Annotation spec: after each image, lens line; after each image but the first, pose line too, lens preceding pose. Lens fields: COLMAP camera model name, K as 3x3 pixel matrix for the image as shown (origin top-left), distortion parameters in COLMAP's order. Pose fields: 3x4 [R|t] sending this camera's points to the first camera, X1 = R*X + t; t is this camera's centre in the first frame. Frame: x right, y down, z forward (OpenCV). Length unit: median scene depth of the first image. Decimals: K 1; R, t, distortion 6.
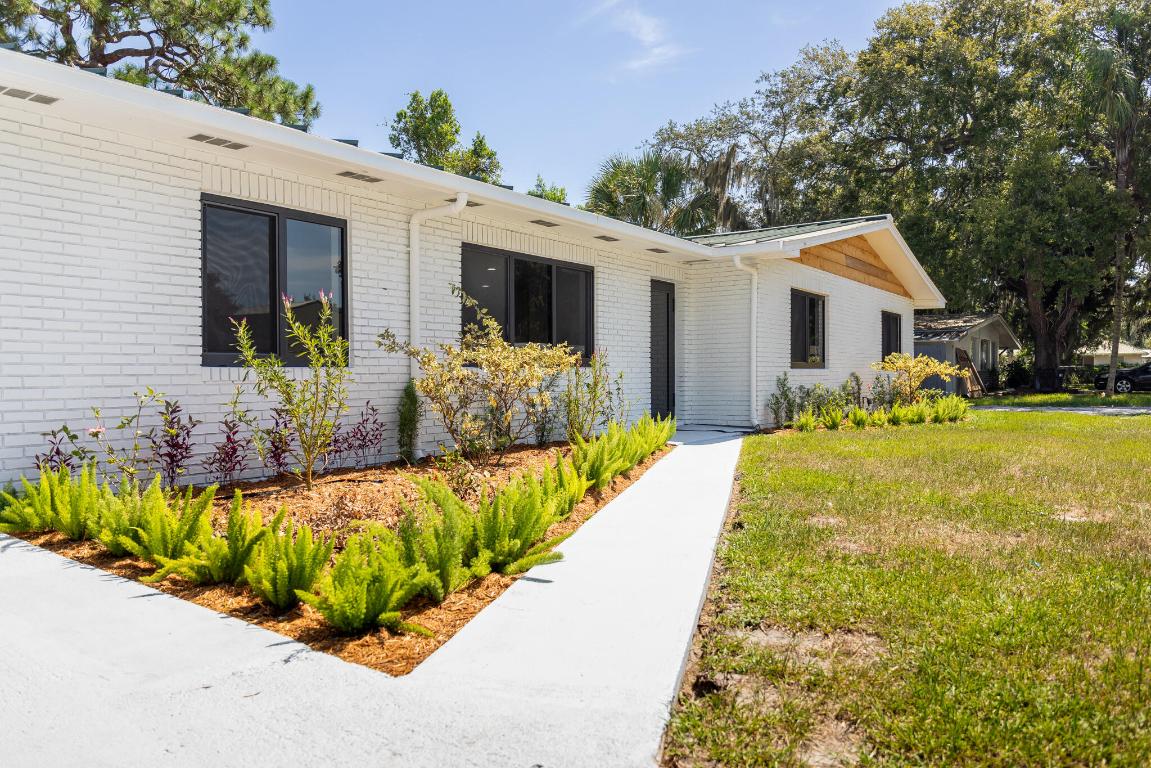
lens RADIAL K [[787.9, 0, 575.5], [0, 787.9, 384.0], [0, 0, 1]] dist [-0.021245, -0.001387]
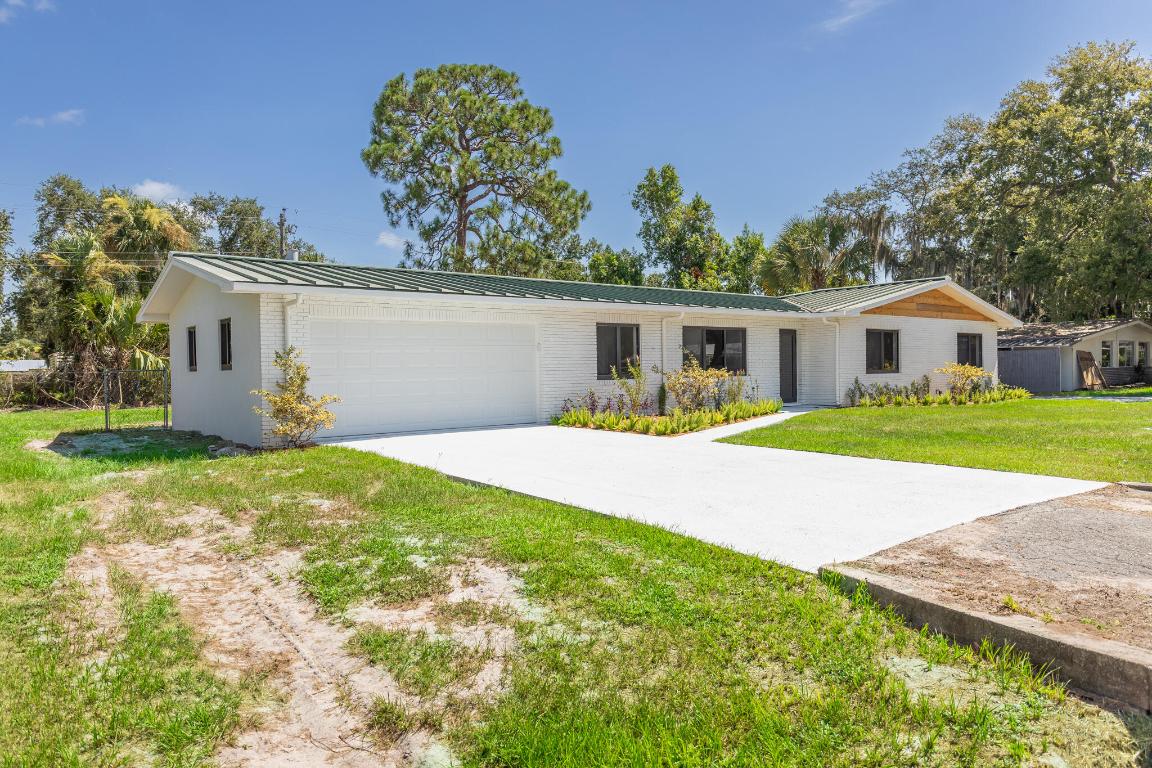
lens RADIAL K [[788.6, 0, 576.0], [0, 788.6, 384.0], [0, 0, 1]] dist [-0.021245, -0.001387]
pose [[0.959908, -0.005861, -0.280253, 0.255537], [0.007508, 0.999960, 0.004802, -0.018814], [0.280213, -0.006714, 0.959914, -1.661082]]
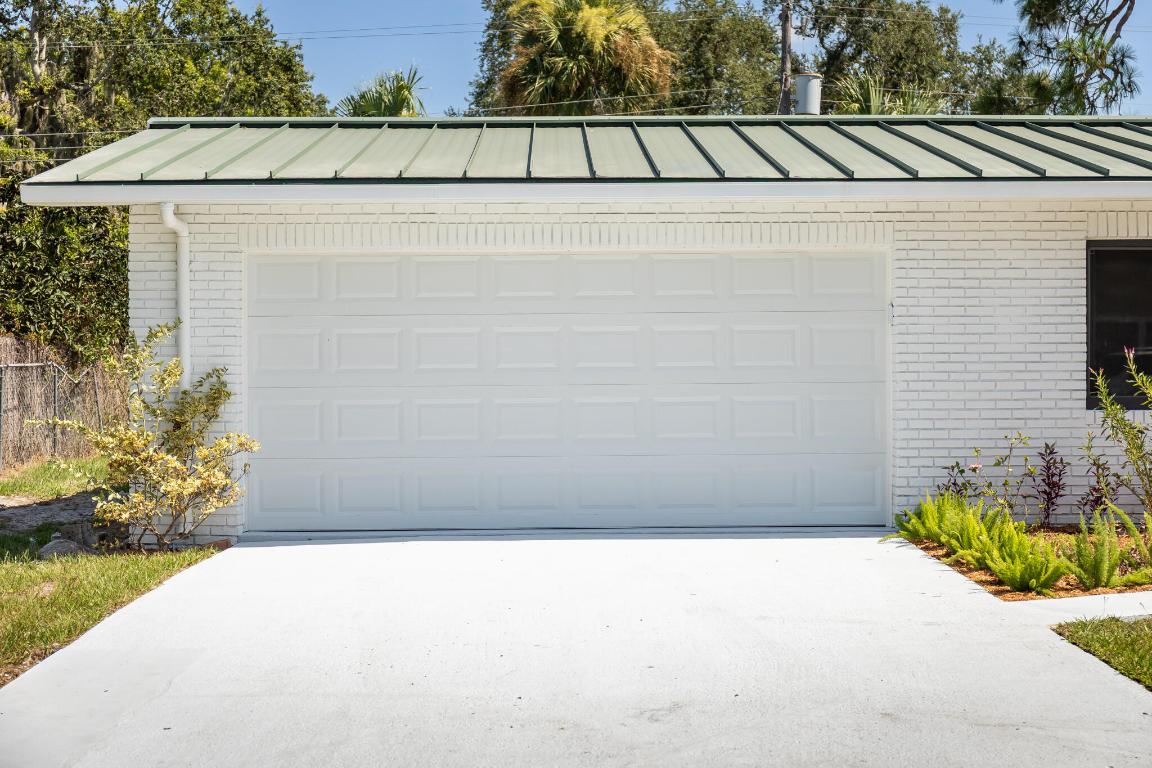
lens RADIAL K [[1938.7, 0, 576.0], [0, 1938.7, 384.0], [0, 0, 1]] dist [0.000461, 0.018902]
pose [[0.586010, 0.007922, -0.810265, 1.006510], [-0.007767, 0.999961, 0.004160, -0.052534], [0.810267, 0.003855, 0.586048, -0.873135]]
